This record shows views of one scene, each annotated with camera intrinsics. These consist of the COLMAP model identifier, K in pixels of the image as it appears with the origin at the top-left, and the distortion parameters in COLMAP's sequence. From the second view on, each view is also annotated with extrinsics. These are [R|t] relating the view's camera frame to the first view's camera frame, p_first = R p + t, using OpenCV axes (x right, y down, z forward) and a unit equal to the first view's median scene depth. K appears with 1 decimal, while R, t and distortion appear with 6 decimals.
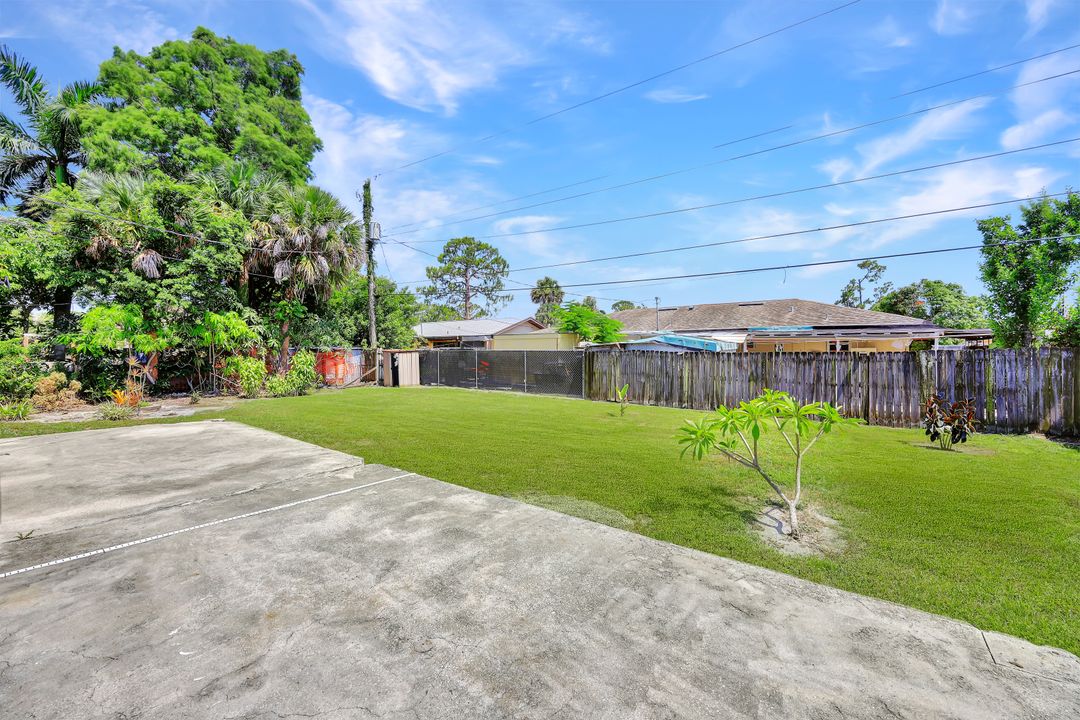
lens RADIAL K [[440.8, 0, 539.9], [0, 440.8, 355.3], [0, 0, 1]] dist [-0.011290, 0.002697]
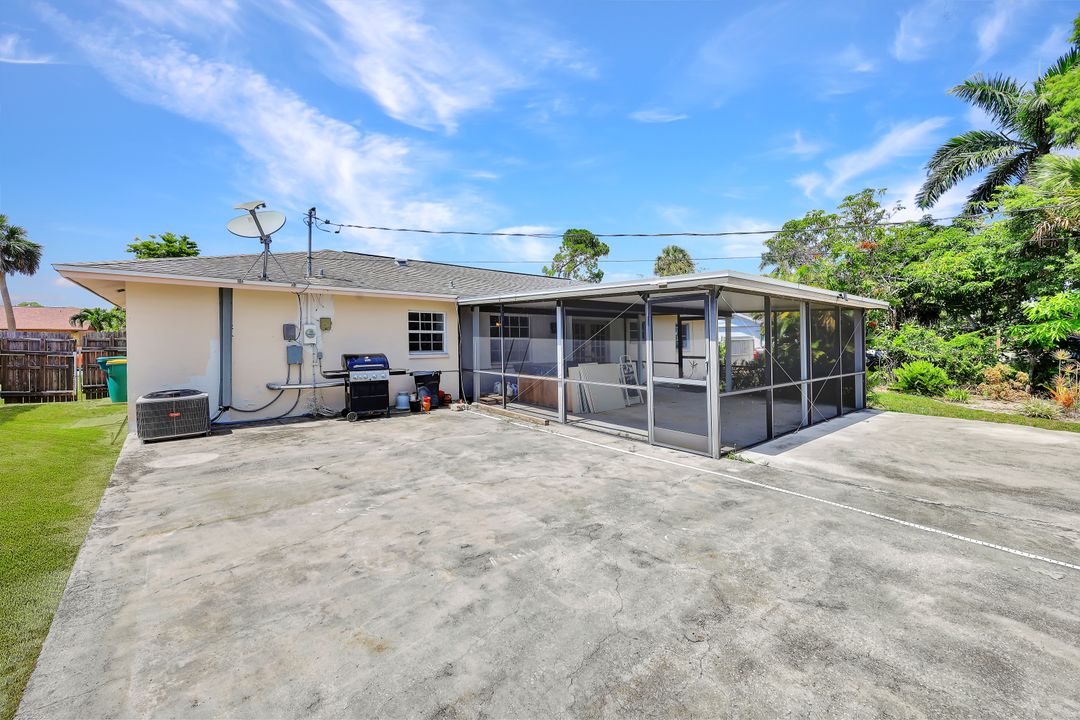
lens RADIAL K [[440.8, 0, 540.1], [0, 440.8, 337.9], [0, 0, 1]] dist [-0.011290, 0.002697]
pose [[-0.231541, -0.003969, -0.972817, 0.587691], [-0.009578, 0.999953, -0.001800, -0.032812], [0.972778, 0.008901, -0.231568, 0.609061]]
